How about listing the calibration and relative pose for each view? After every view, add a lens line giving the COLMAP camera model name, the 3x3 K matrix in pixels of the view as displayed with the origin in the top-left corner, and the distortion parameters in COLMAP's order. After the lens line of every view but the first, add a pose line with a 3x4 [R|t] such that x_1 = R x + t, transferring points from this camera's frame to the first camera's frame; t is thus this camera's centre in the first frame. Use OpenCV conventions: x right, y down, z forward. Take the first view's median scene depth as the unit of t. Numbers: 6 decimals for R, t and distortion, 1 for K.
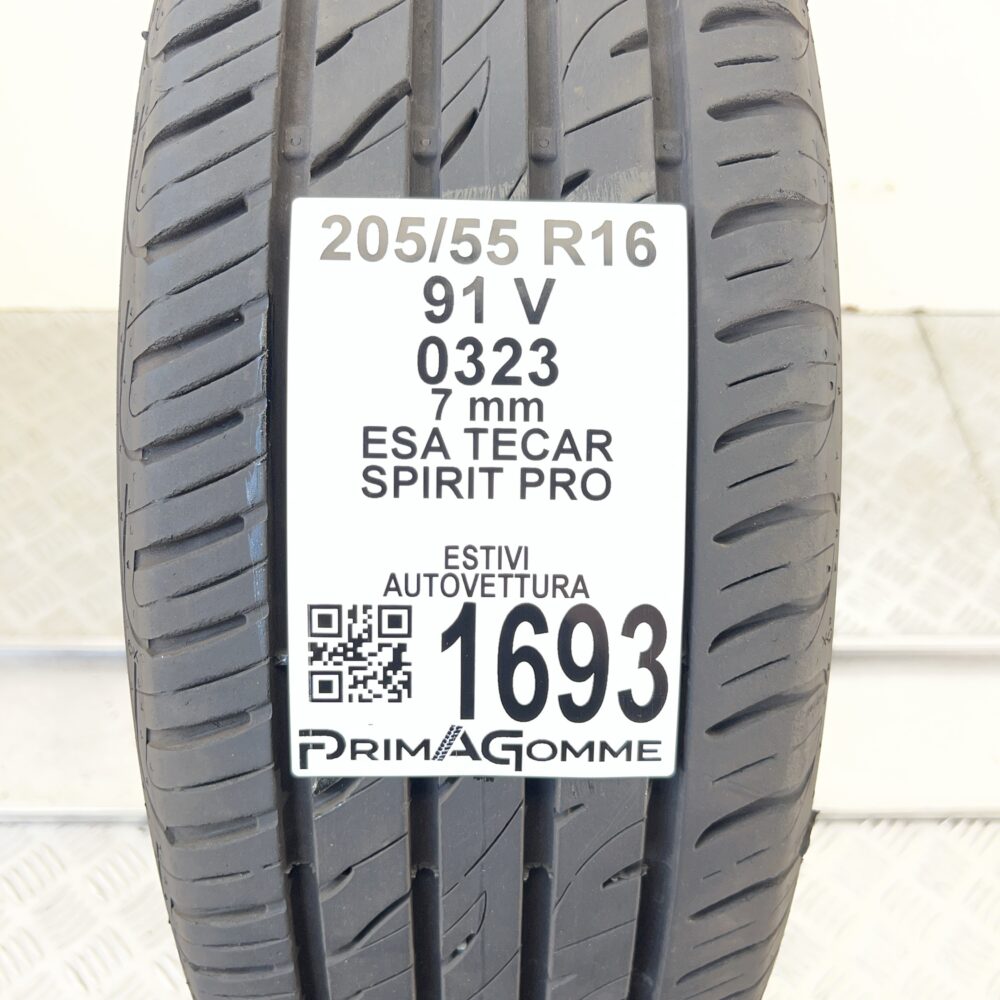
lens RADIAL K [[1042.6, 0, 500.0], [0, 1042.6, 500.0], [0, 0, 1]] dist [0.109412, -0.384835]
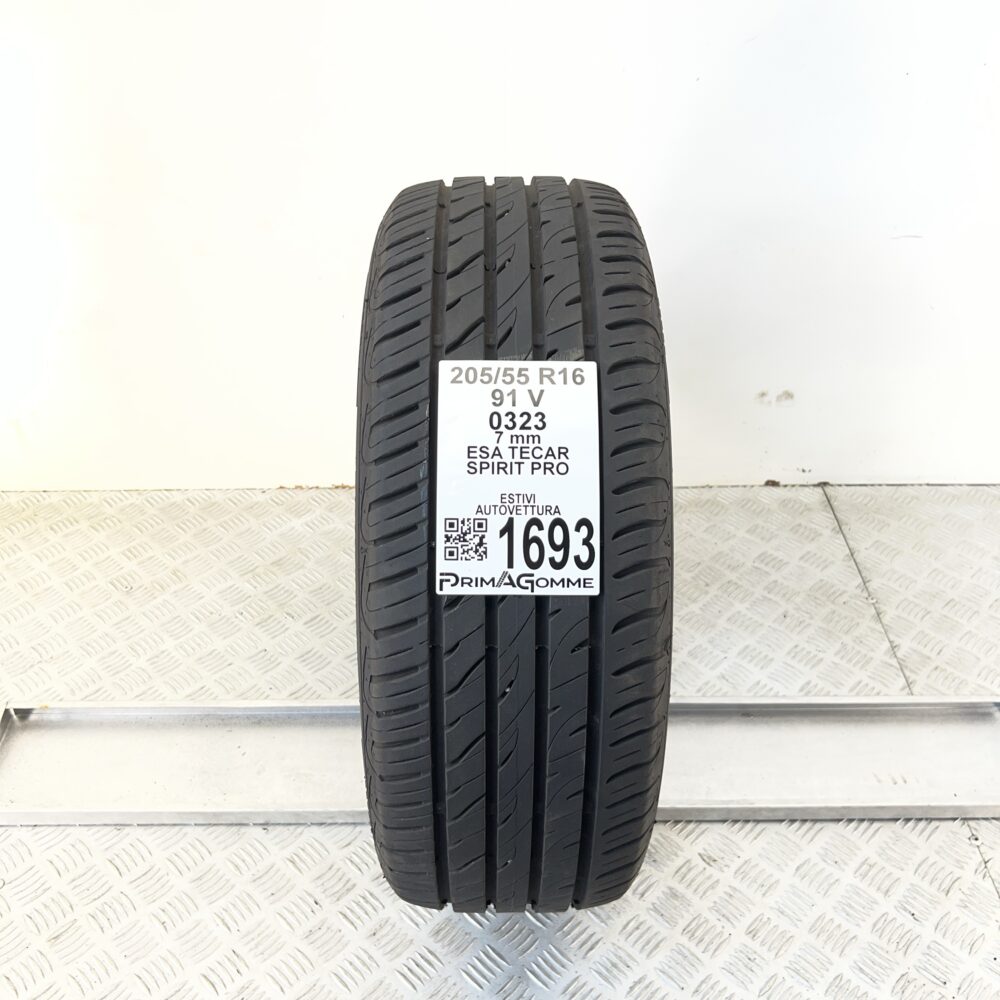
lens RADIAL K [[1042.6, 0, 500.0], [0, 1042.6, 500.0], [0, 0, 1]] dist [0.109412, -0.384835]
pose [[0.999903, -0.010424, -0.009264, -0.031886], [0.008067, 0.974207, -0.225512, 0.598593], [0.011376, 0.225415, 0.974196, -1.350328]]
